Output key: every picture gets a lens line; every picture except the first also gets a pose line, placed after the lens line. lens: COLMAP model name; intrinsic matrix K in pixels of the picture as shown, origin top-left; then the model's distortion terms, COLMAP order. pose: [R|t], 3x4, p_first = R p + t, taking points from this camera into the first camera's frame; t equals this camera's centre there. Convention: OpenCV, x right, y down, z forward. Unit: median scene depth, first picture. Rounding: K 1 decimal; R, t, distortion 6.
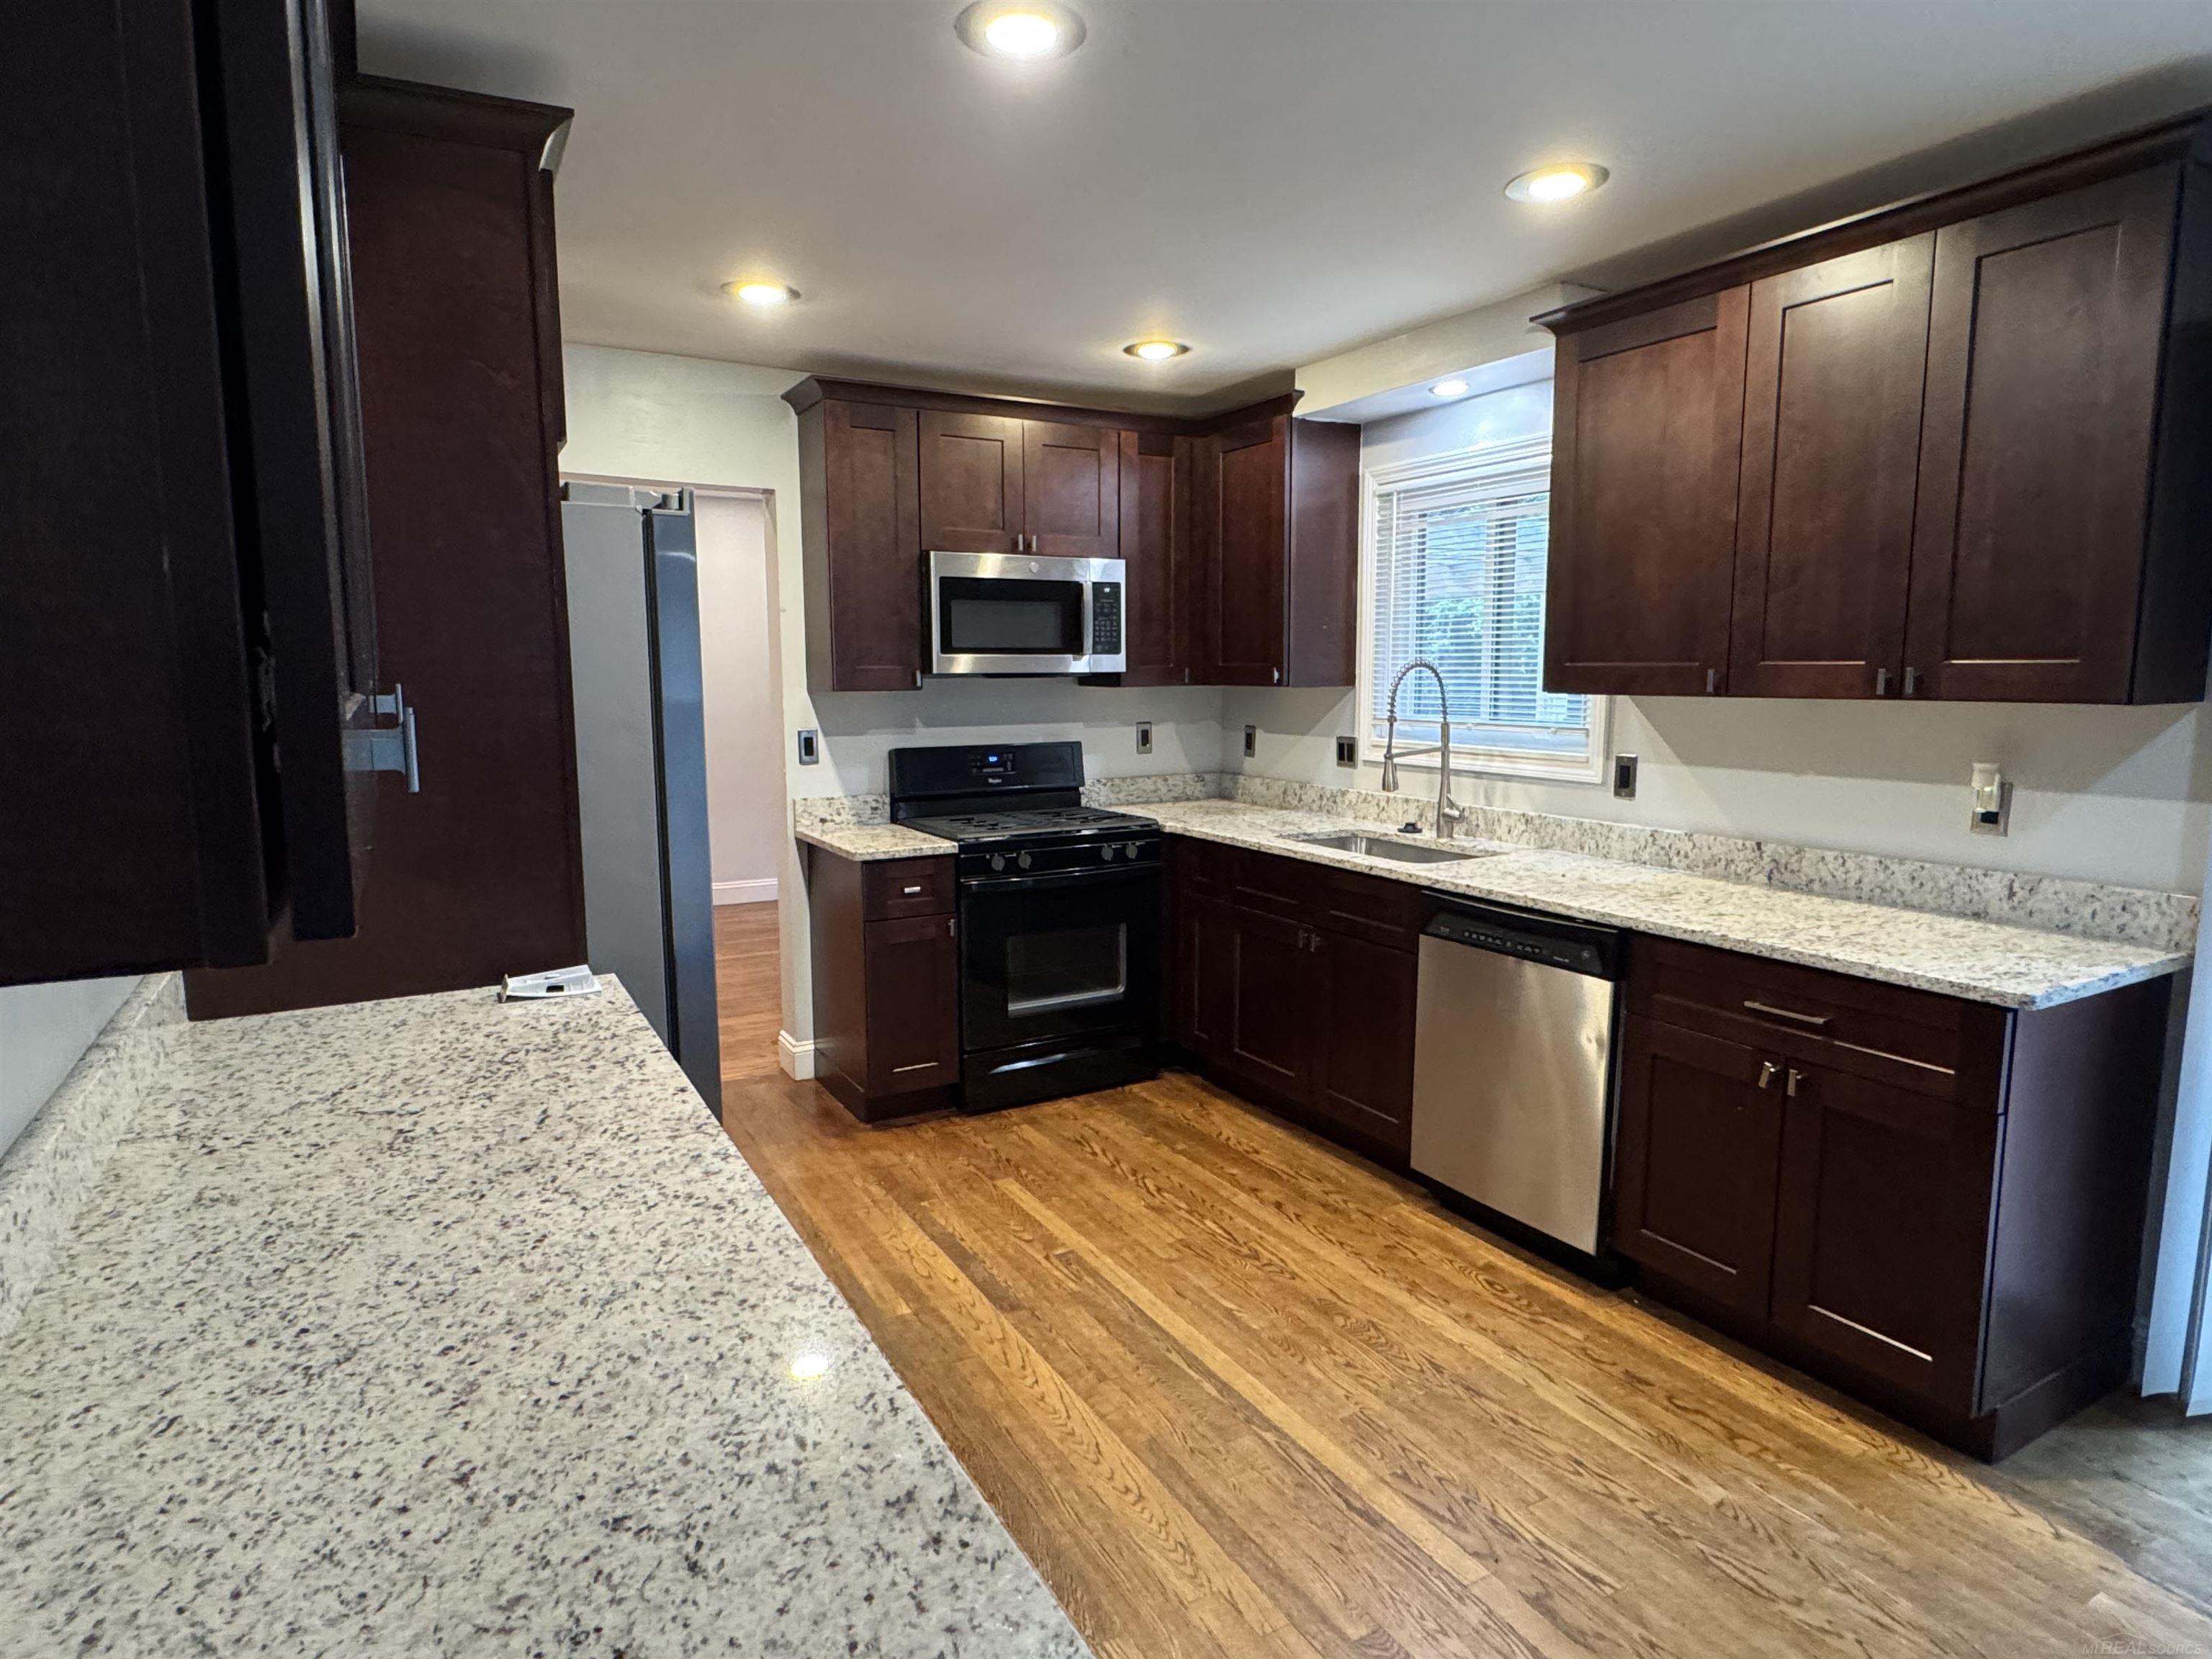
lens RADIAL K [[1223.3, 0, 1106.0], [0, 1223.3, 829.5], [0, 0, 1]] dist [-0.010518, 0.001653]
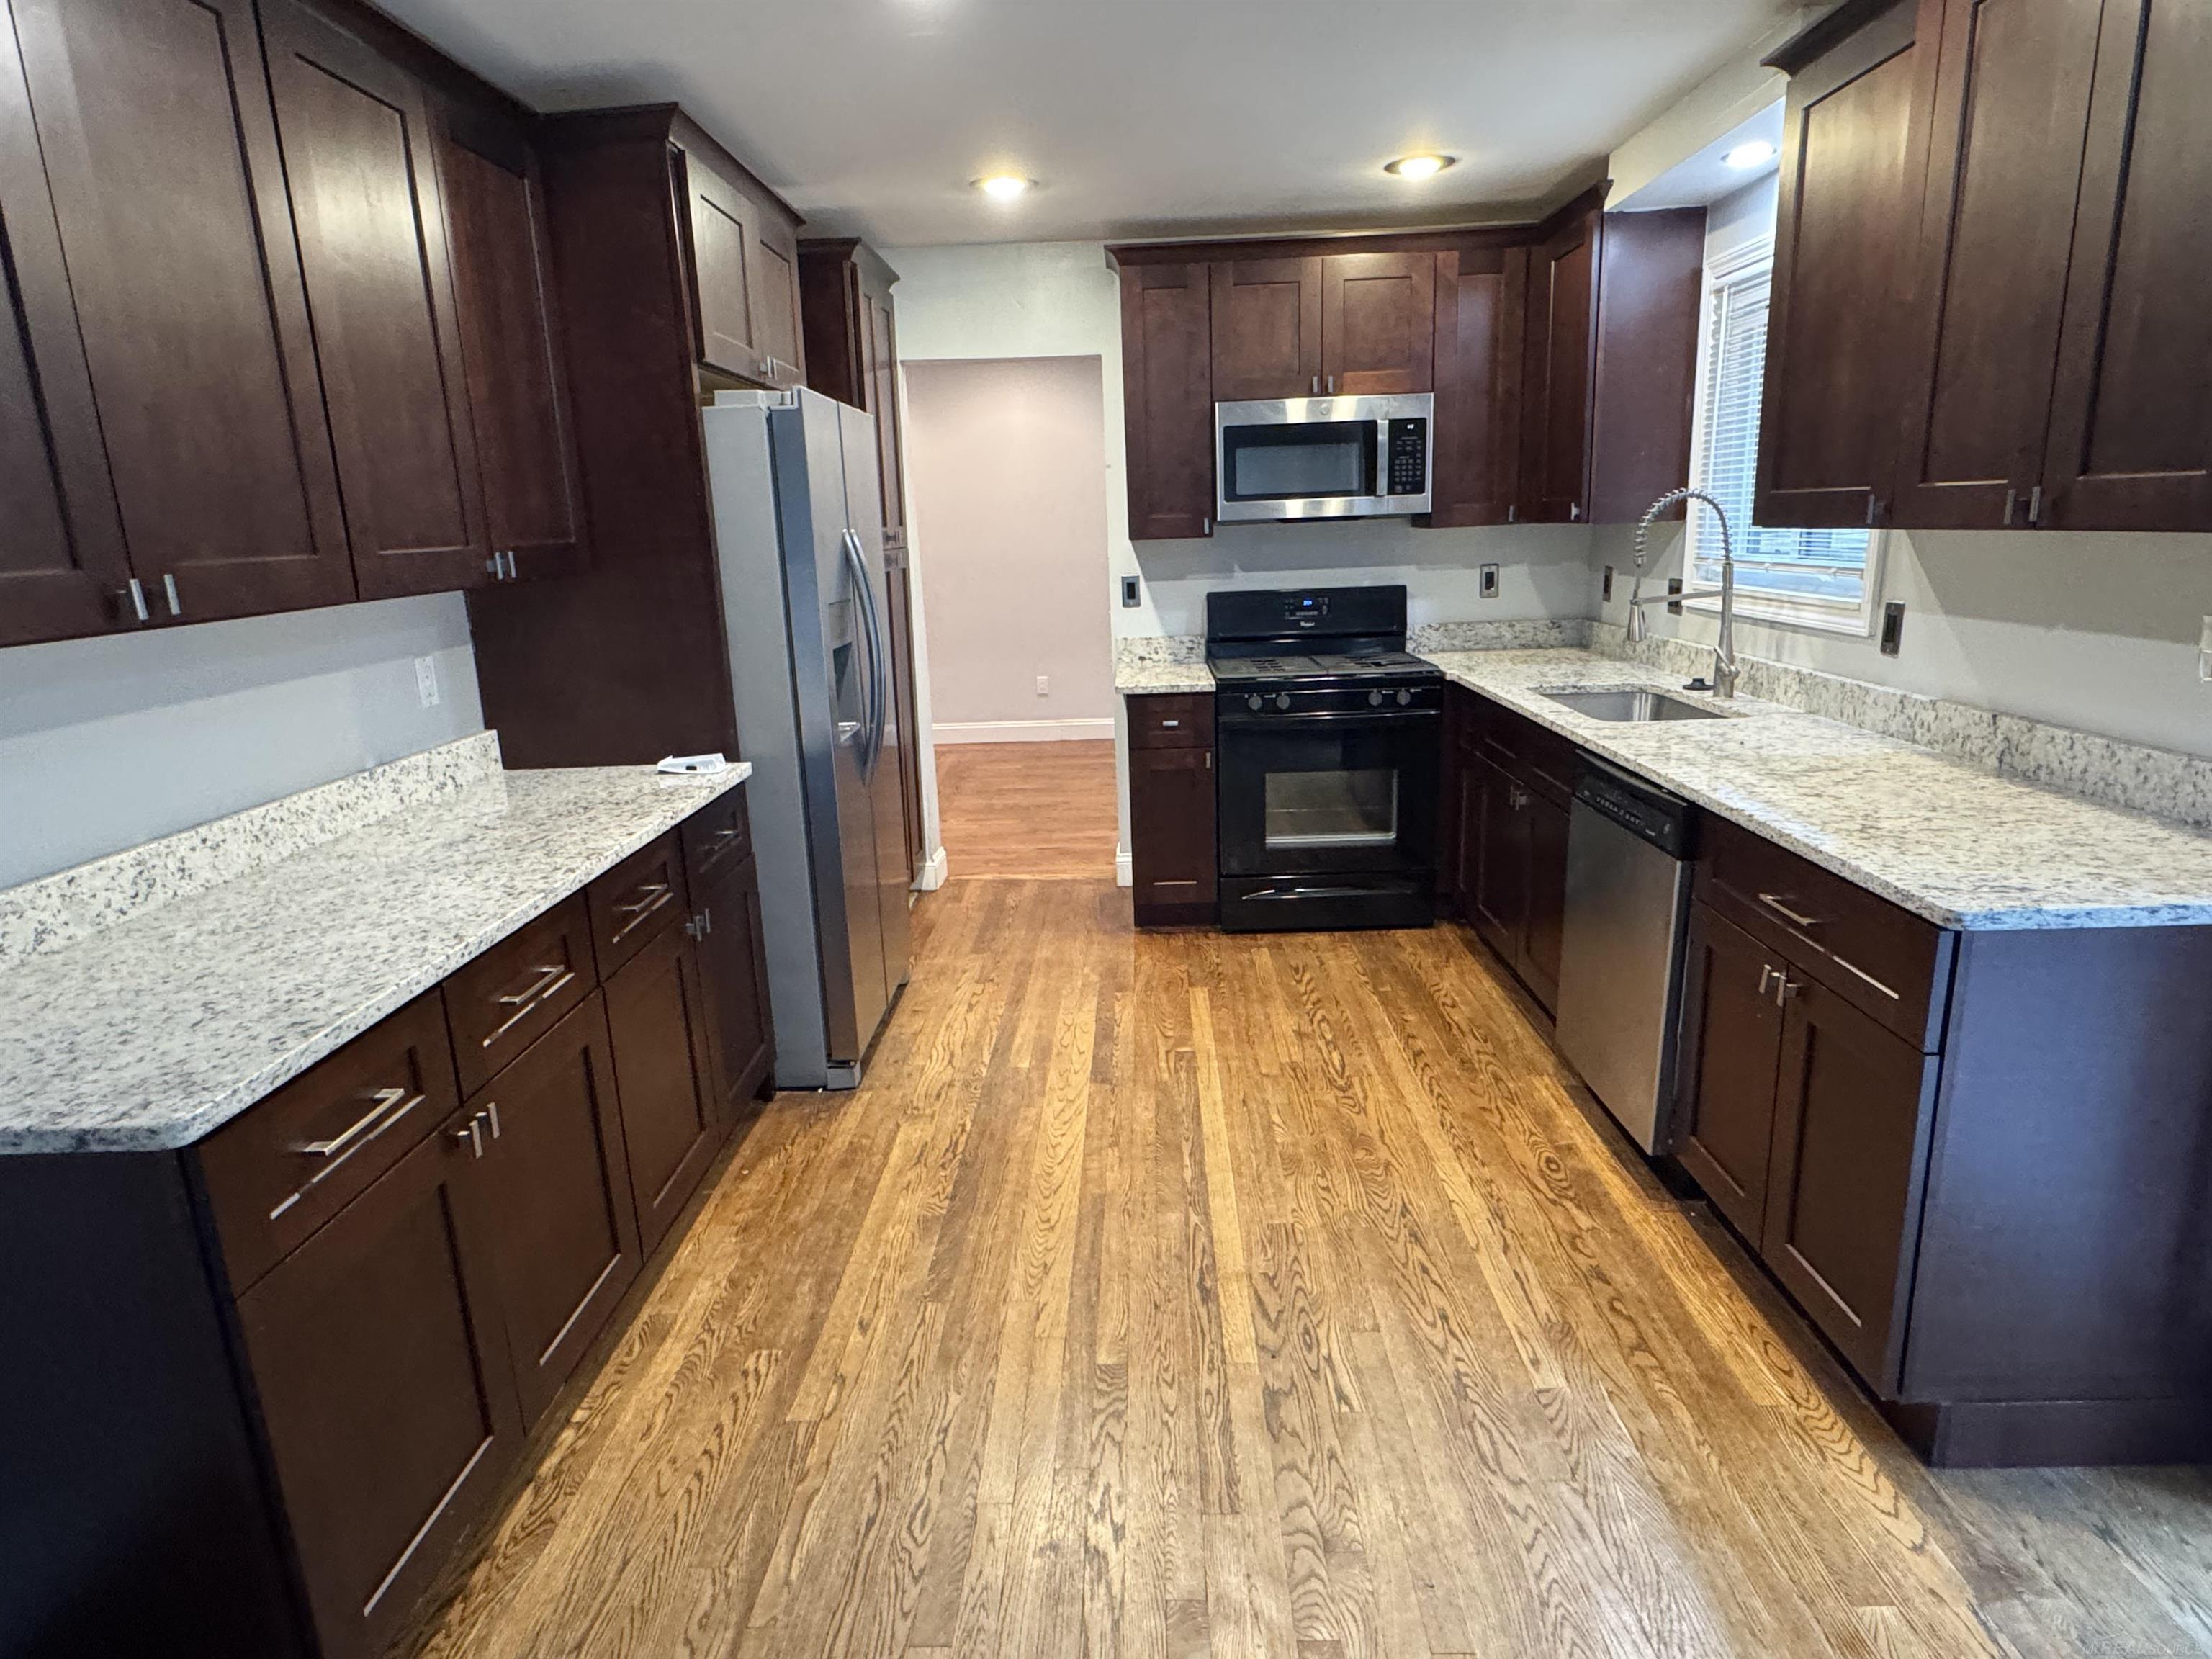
lens RADIAL K [[1223.3, 0, 1106.0], [0, 1223.3, 829.5], [0, 0, 1]] dist [-0.010518, 0.001653]
pose [[0.855929, 0.097587, -0.507801, 0.407305], [-0.032693, 0.990279, 0.135202, -0.003258], [0.516058, -0.099121, 0.850799, 0.026839]]
